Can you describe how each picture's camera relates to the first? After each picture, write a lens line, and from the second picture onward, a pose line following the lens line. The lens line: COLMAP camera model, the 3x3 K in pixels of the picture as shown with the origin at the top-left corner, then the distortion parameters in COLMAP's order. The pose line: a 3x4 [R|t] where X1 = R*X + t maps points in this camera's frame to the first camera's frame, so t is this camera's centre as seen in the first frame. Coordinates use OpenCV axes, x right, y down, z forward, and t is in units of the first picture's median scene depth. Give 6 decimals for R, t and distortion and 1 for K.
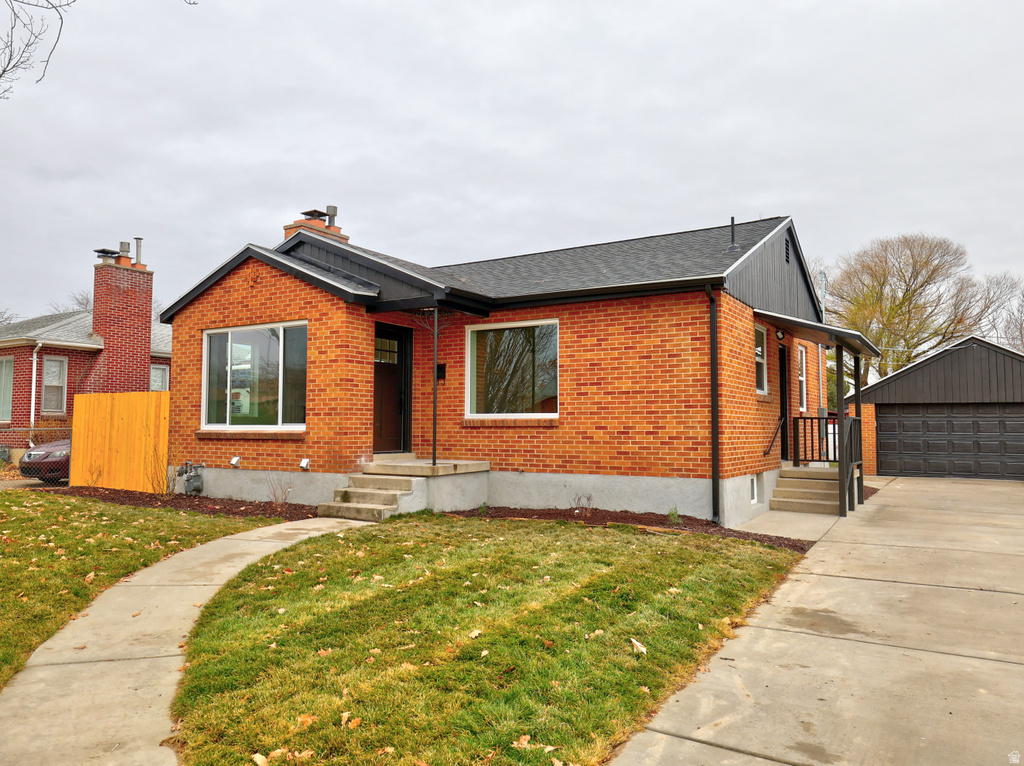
lens RADIAL K [[741.1, 0, 513.1], [0, 741.1, 384.0], [0, 0, 1]] dist [-0.001282, -0.002019]
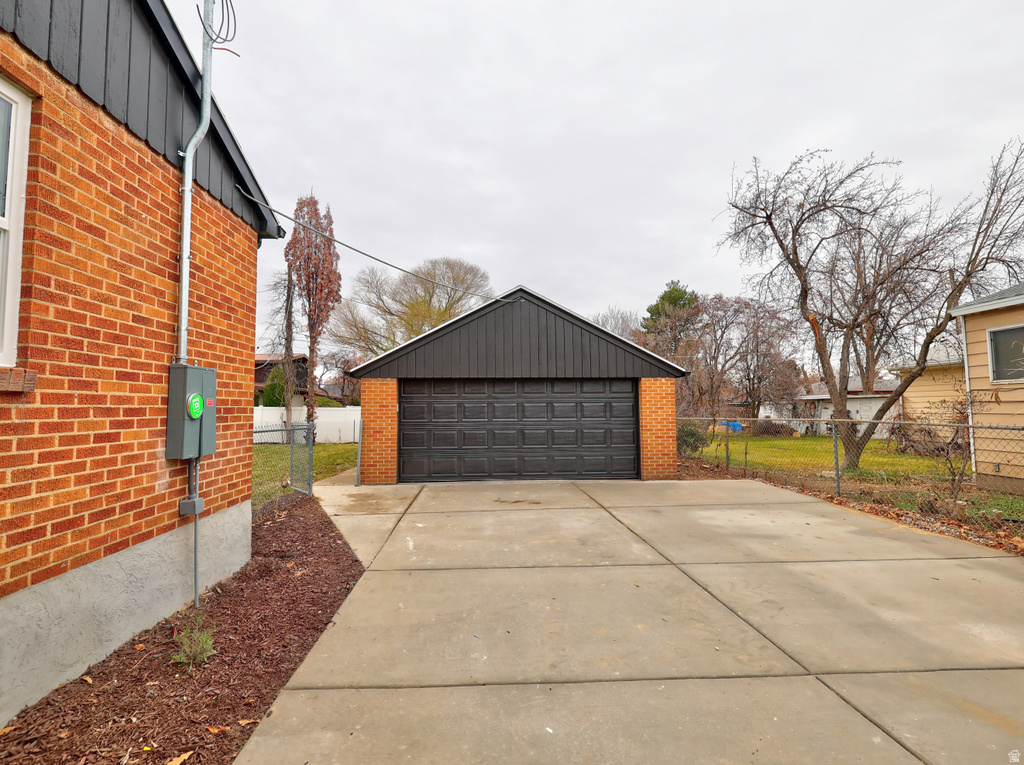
lens RADIAL K [[490.1, 0, 513.7], [0, 490.1, 378.6], [0, 0, 1]] dist [-0.001293, 0.000160]
pose [[0.814291, 0.022581, 0.580018, 0.237422], [-0.020908, 0.999736, -0.009568, 0.021903], [-0.580080, -0.004335, 0.814548, 0.430755]]
